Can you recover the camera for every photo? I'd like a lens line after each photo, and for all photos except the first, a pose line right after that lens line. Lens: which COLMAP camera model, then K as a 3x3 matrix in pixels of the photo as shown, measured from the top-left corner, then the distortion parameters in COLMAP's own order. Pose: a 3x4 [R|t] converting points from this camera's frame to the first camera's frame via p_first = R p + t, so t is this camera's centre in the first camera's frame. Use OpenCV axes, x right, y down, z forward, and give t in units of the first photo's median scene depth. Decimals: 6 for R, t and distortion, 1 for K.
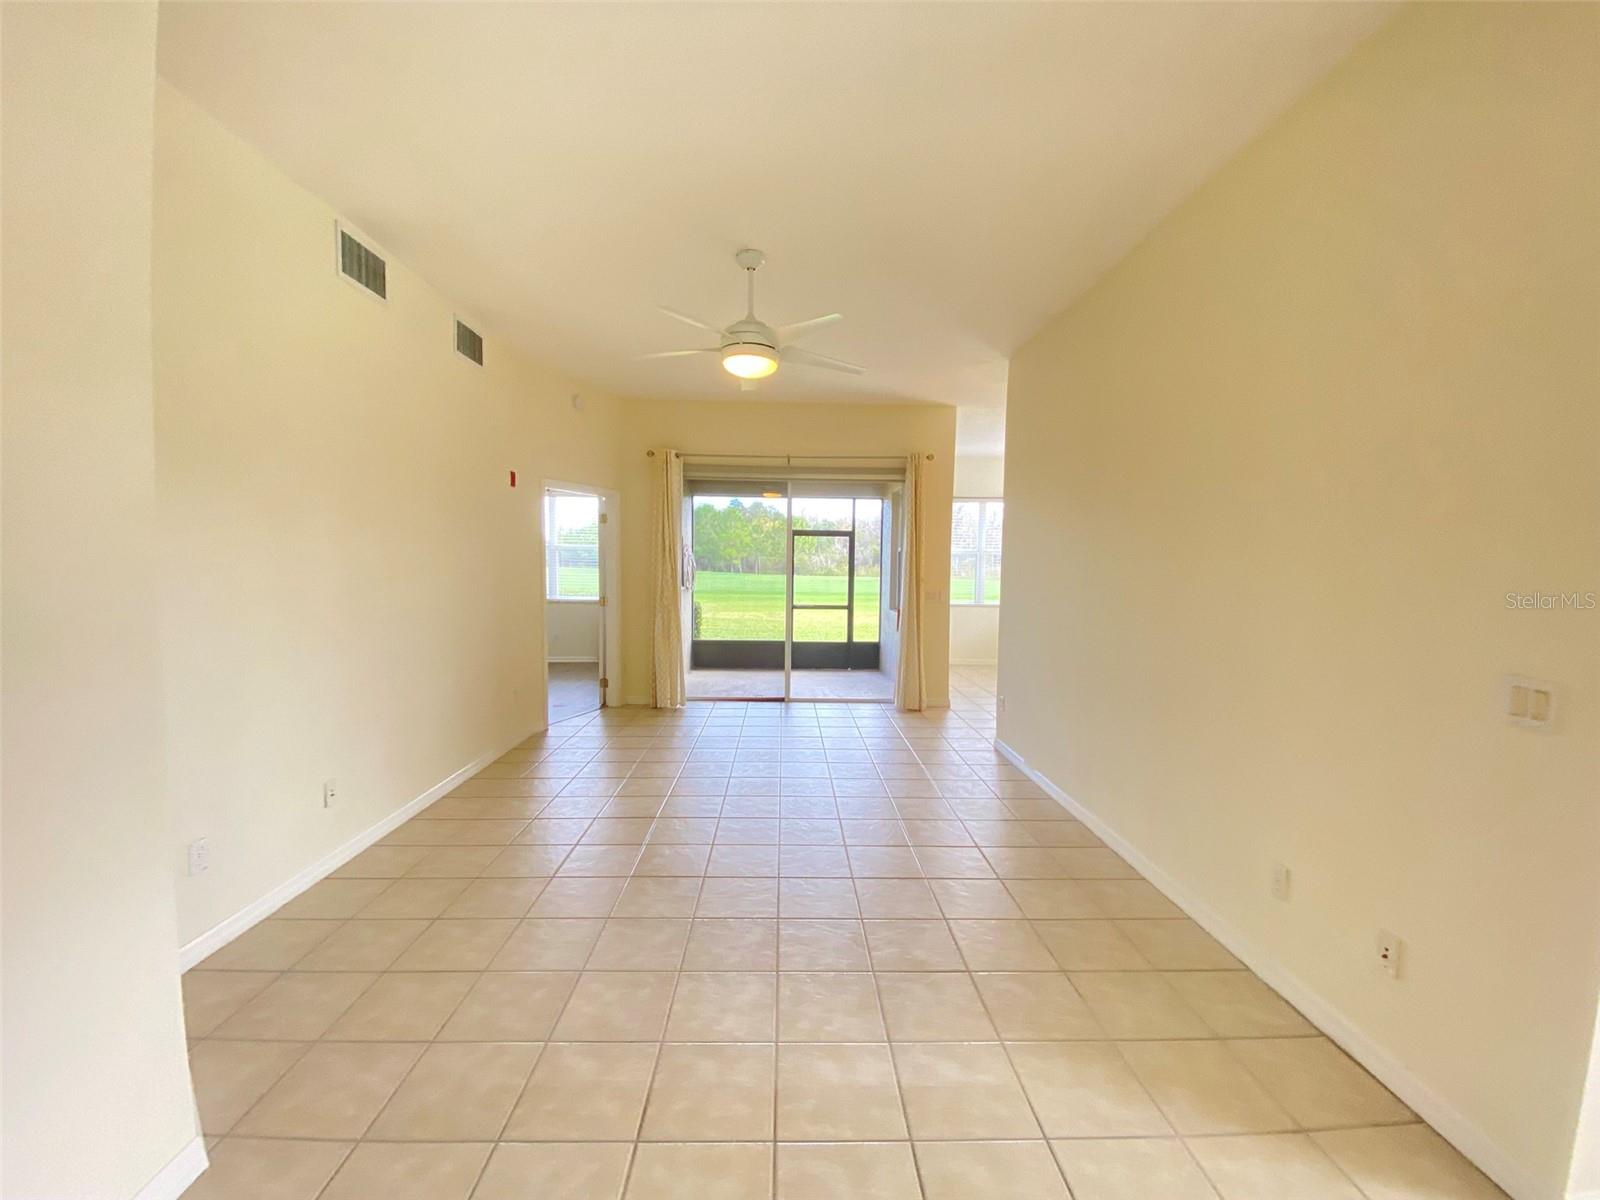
lens RADIAL K [[657.2, 0, 800.0], [0, 657.2, 600.0], [0, 0, 1]] dist [-0.023858, -0.000339]
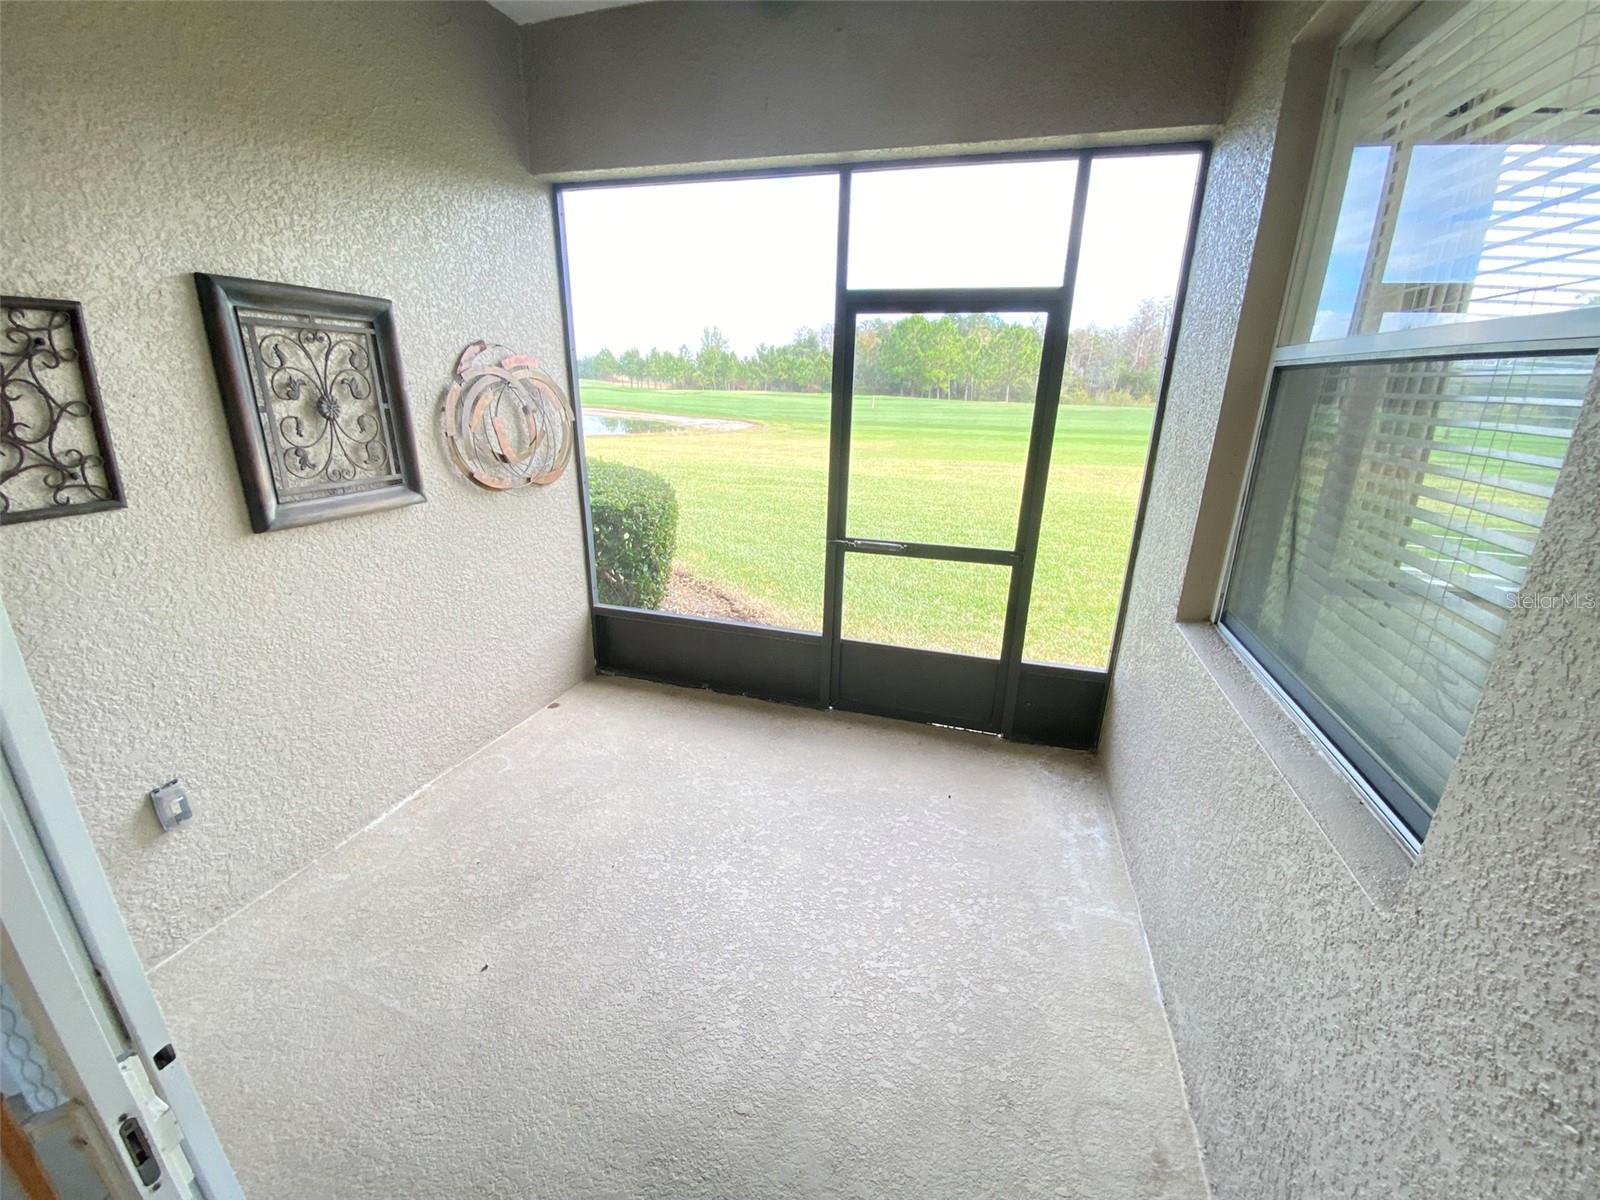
lens RADIAL K [[647.9, 0, 800.0], [0, 647.9, 600.0], [0, 0, 1]] dist [0.000710, -0.000051]
pose [[0.948117, 0.101648, -0.301232, 0.069871], [-0.019769, 0.964525, 0.263250, -0.047643], [0.317305, -0.243636, 0.916493, 0.676033]]
